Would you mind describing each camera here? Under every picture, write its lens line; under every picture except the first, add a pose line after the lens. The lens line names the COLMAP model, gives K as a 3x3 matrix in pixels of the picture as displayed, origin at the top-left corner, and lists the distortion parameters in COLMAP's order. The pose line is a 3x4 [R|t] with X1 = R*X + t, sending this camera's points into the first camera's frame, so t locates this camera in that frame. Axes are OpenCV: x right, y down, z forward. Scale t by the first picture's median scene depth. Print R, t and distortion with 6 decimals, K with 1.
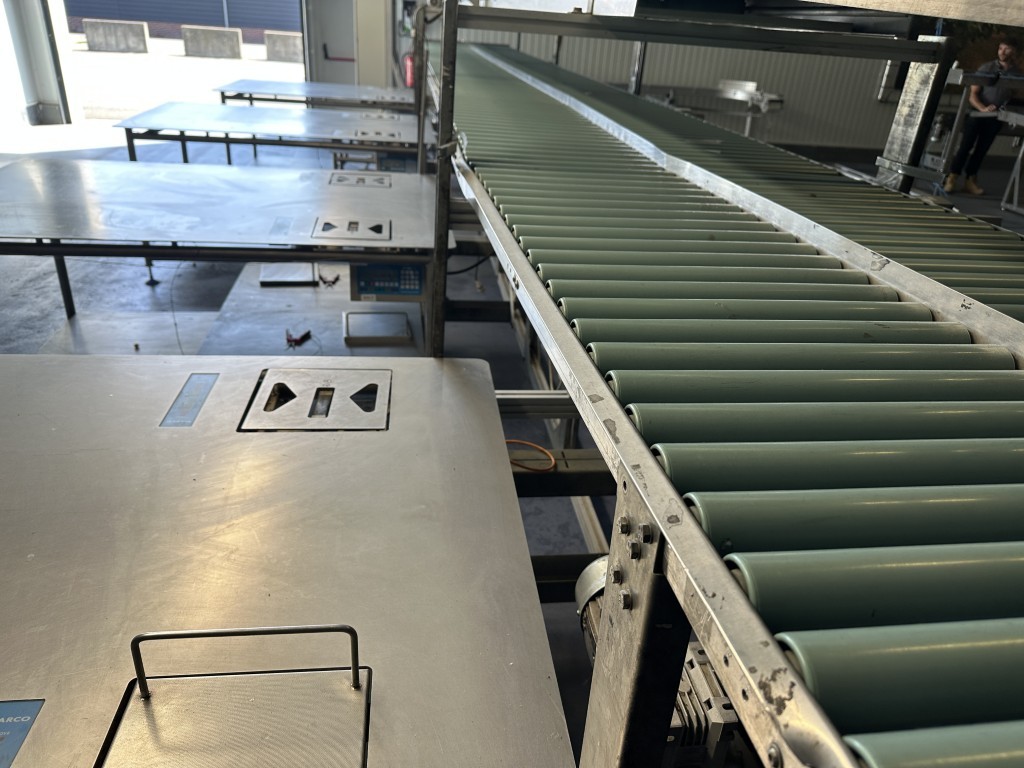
lens RADIAL K [[738.9, 0, 512.0], [0, 738.9, 384.0], [0, 0, 1]] dist [0.013669, 0.001136]
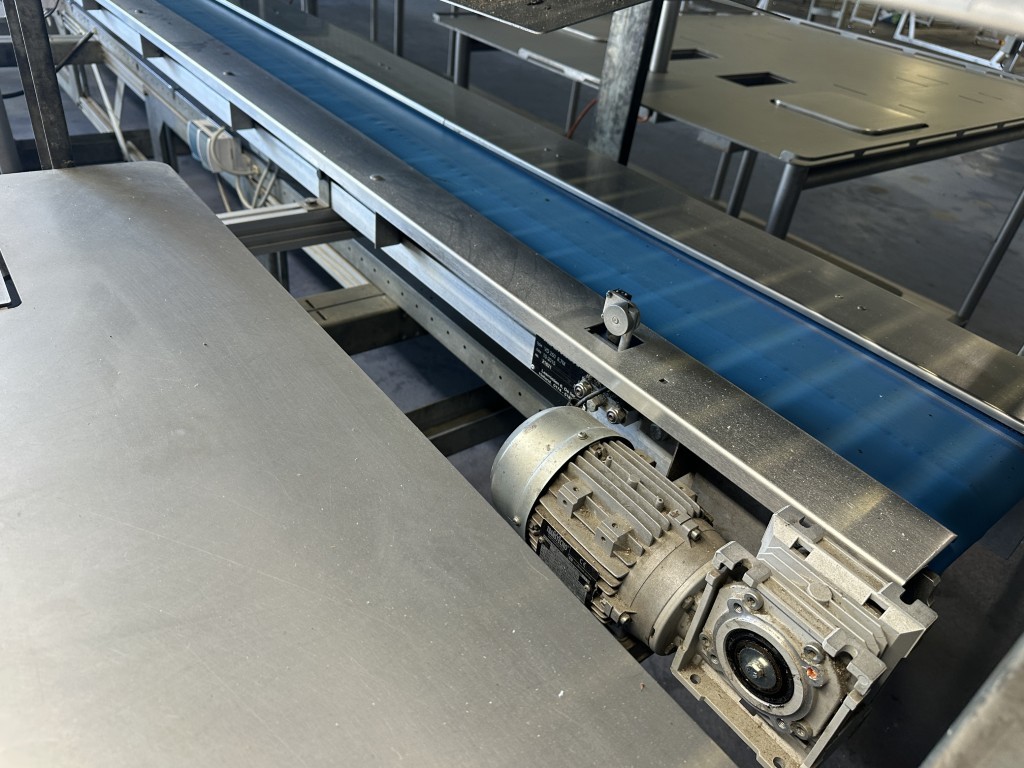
lens RADIAL K [[721.4, 0, 517.3], [0, 721.4, 379.5], [0, 0, 1]] dist [0.082995, -0.111440]
pose [[0.859219, -0.267400, 0.436166, -0.037245], [0.177241, 0.955323, 0.236525, 0.018138], [-0.479926, -0.125920, 0.868225, 0.144882]]
